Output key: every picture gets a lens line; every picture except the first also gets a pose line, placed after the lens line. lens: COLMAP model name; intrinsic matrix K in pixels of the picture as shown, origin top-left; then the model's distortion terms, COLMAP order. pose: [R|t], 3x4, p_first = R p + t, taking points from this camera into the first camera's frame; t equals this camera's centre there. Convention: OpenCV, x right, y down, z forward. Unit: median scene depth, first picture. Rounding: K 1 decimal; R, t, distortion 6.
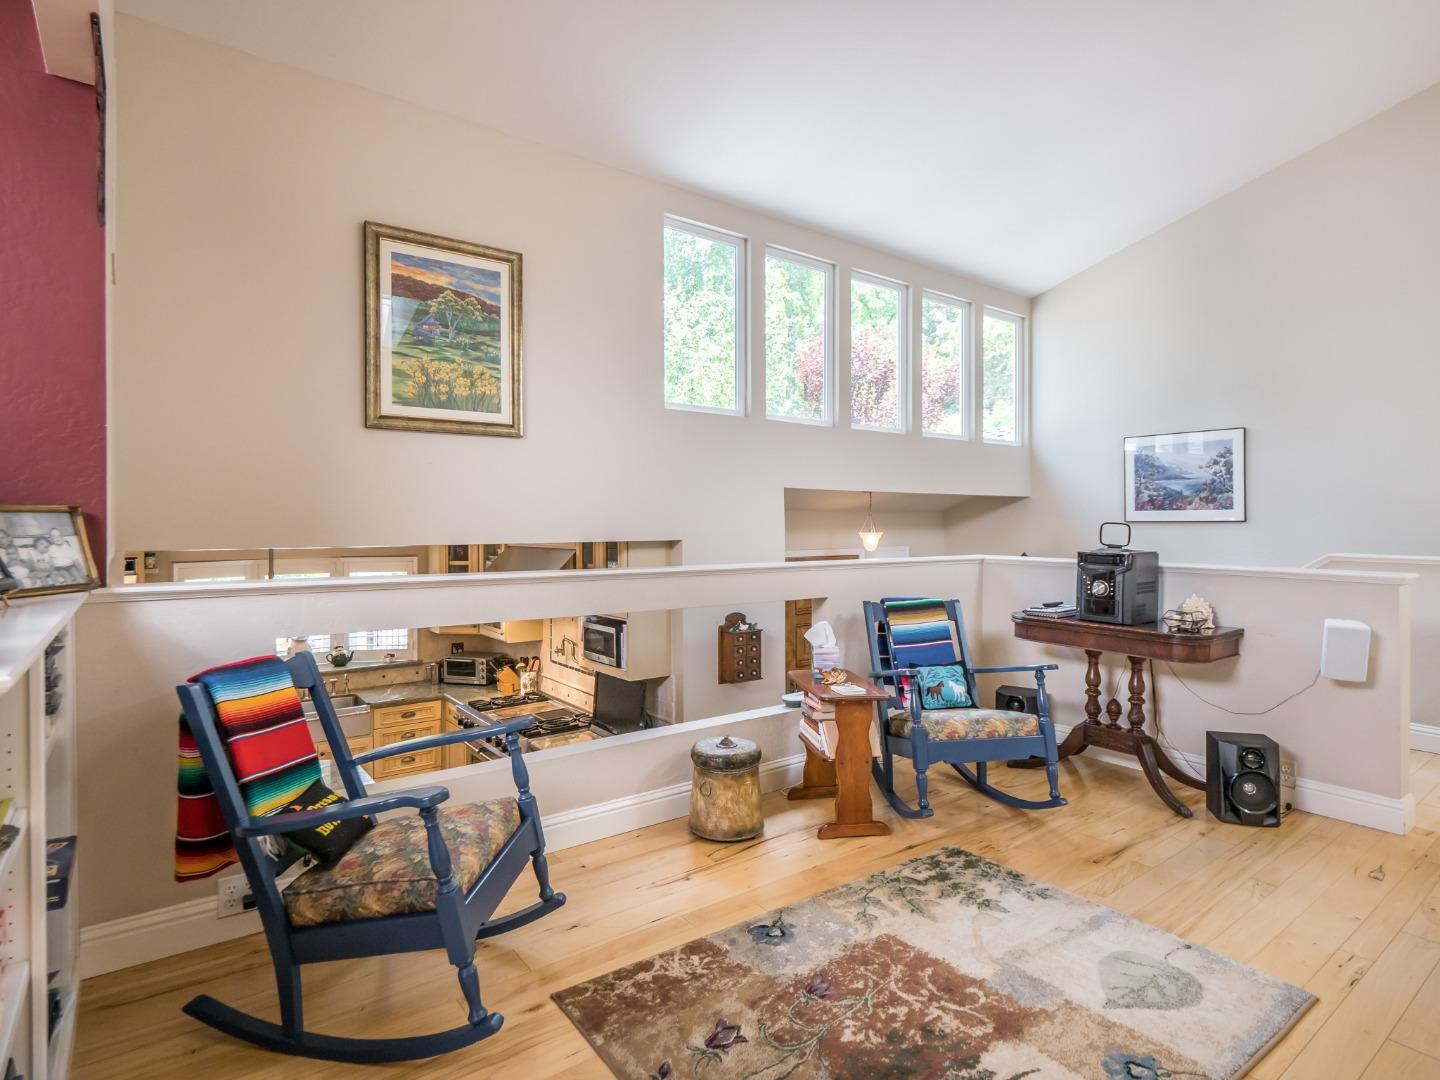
lens RADIAL K [[772.0, 0, 716.5], [0, 772.0, 530.5], [0, 0, 1]] dist [-0.003031, -0.000144]
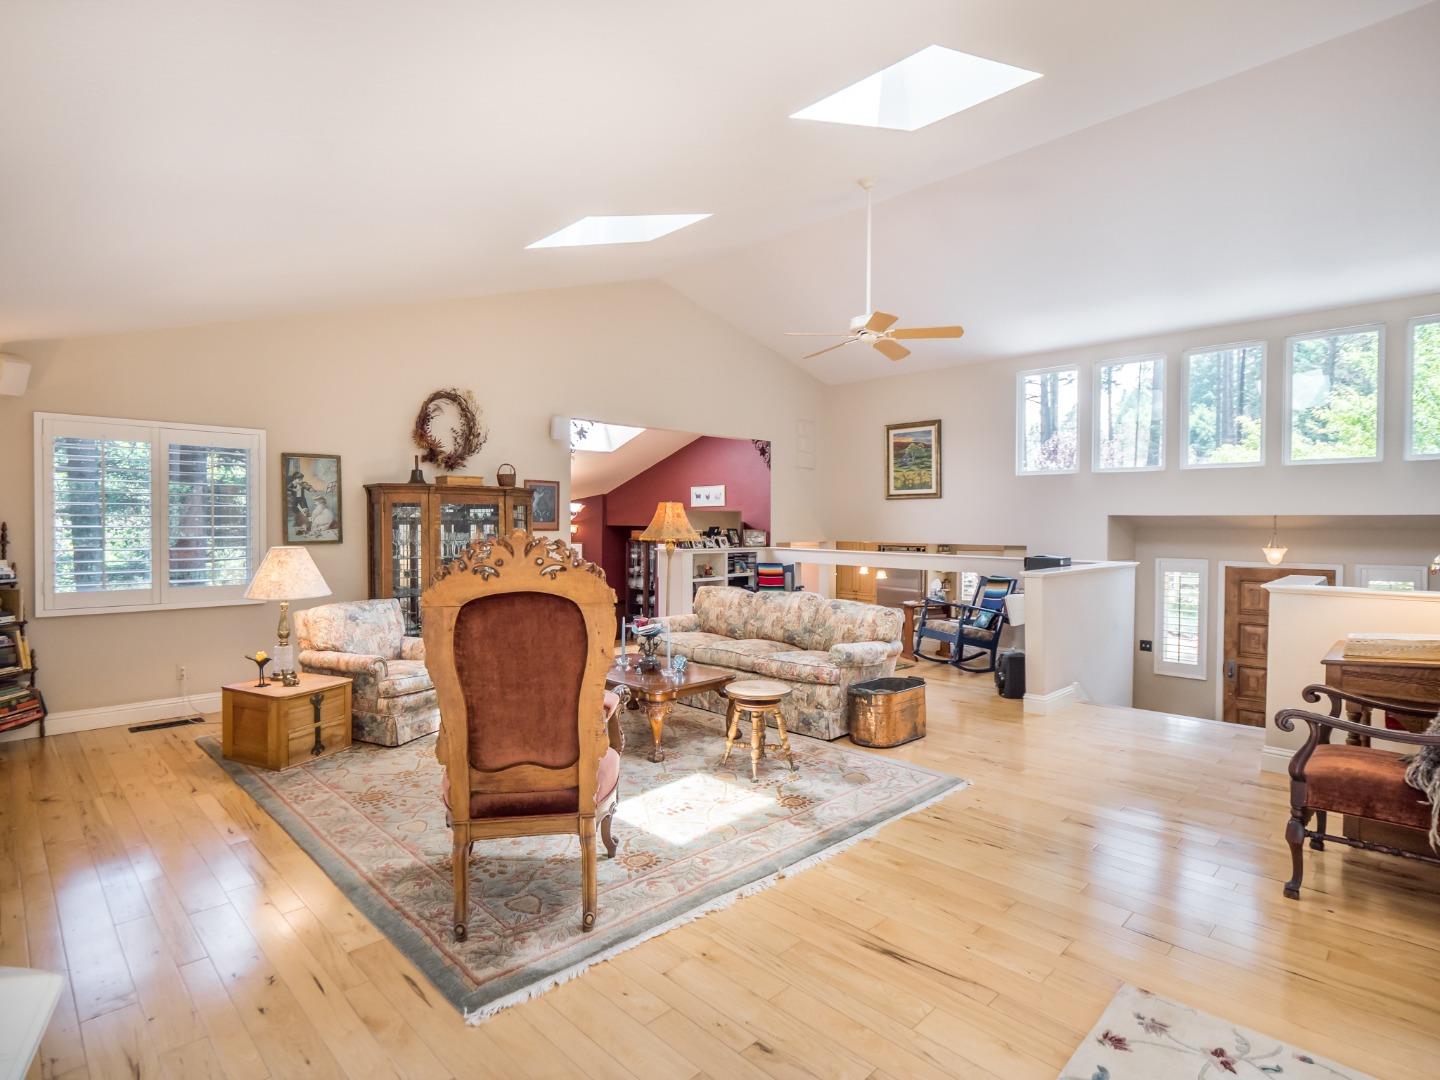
lens RADIAL K [[749.4, 0, 716.9], [0, 749.4, 535.2], [0, 0, 1]] dist [-0.000486, -0.000032]
pose [[0.139449, 0.024001, -0.989938, 2.093709], [-0.015614, 0.999635, 0.022037, -0.053913], [0.990106, 0.012384, 0.139773, 0.023900]]
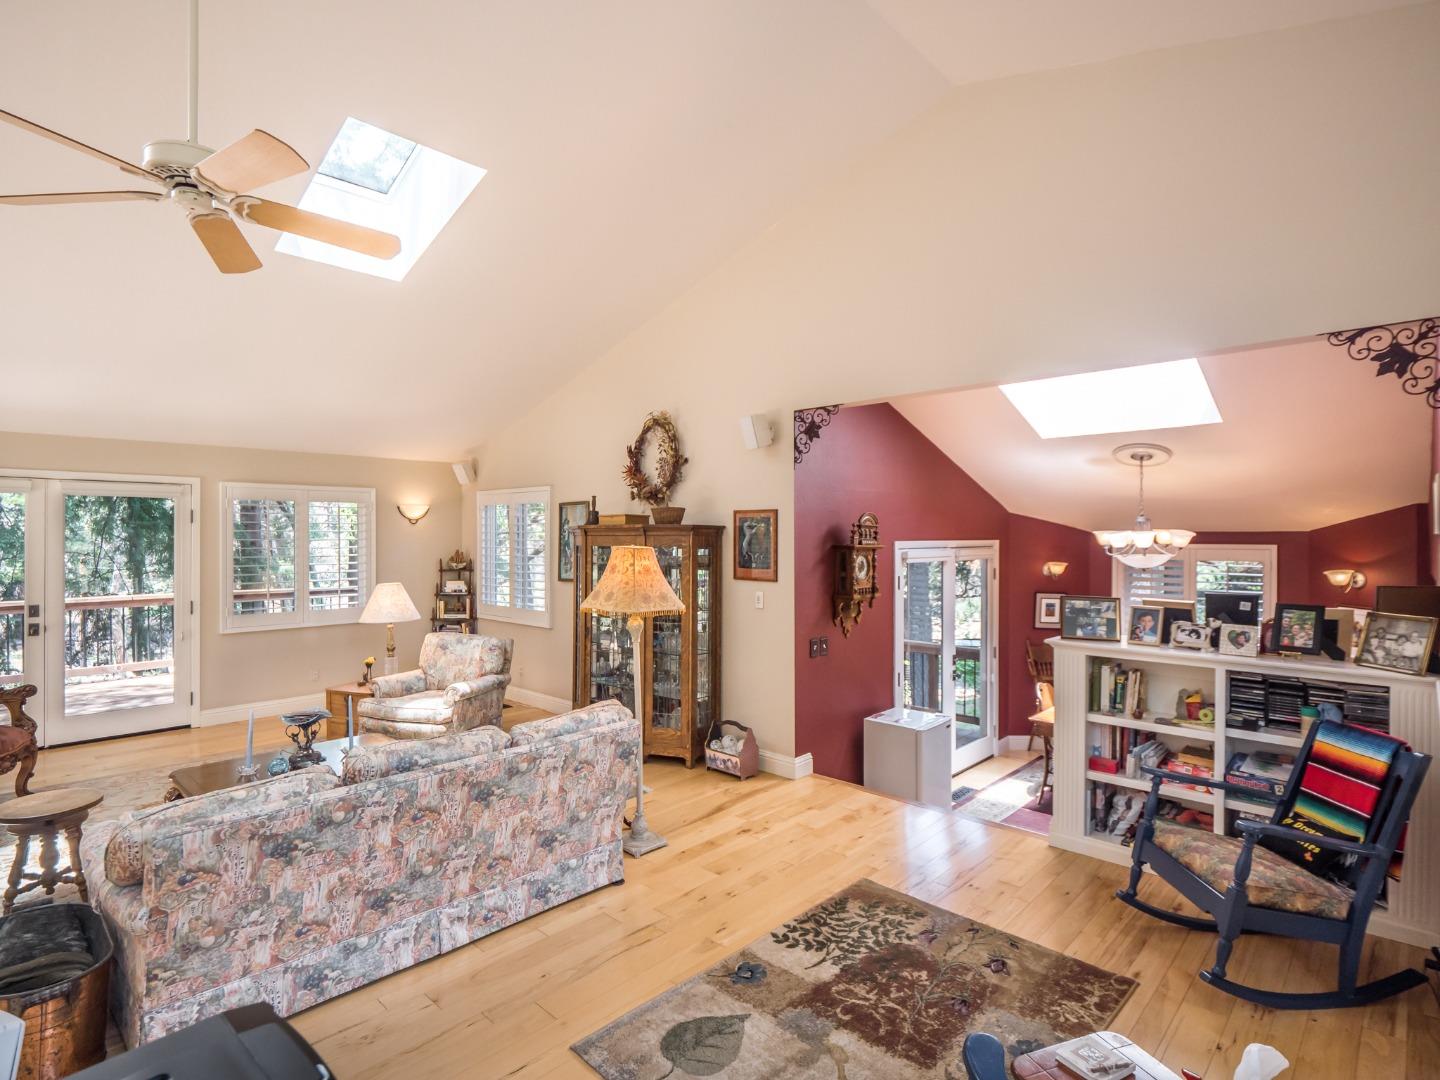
lens RADIAL K [[744.7, 0, 716.1], [0, 744.7, 539.8], [0, 0, 1]] dist [-0.009190, 0.000451]
pose [[-0.986567, 0.006017, -0.163244, 0.399986], [0.003295, 0.999851, 0.016940, -0.113617], [0.163322, 0.016174, -0.986440, 1.169731]]
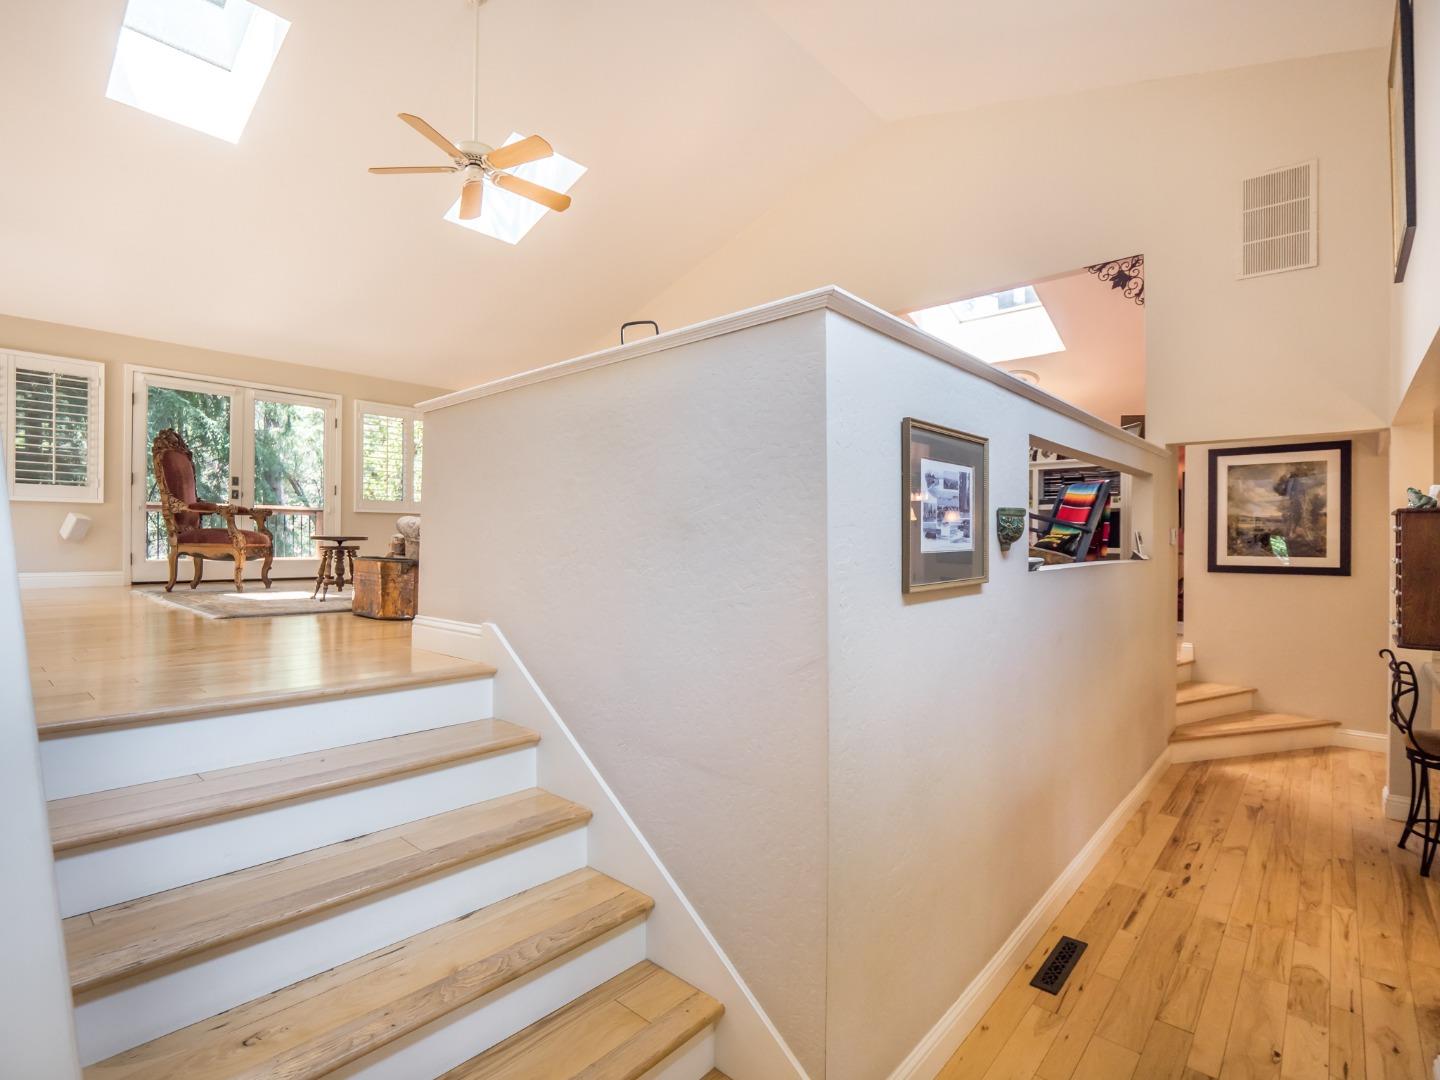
lens RADIAL K [[706.2, 0, 713.1], [0, 706.2, 539.5], [0, 0, 1]] dist [-0.009731, -0.003530]
pose [[-0.981152, 0.001772, -0.193231, 0.570322], [-0.000072, 0.999955, 0.009534, 0.185703], [0.193240, 0.009368, -0.981107, 1.662540]]
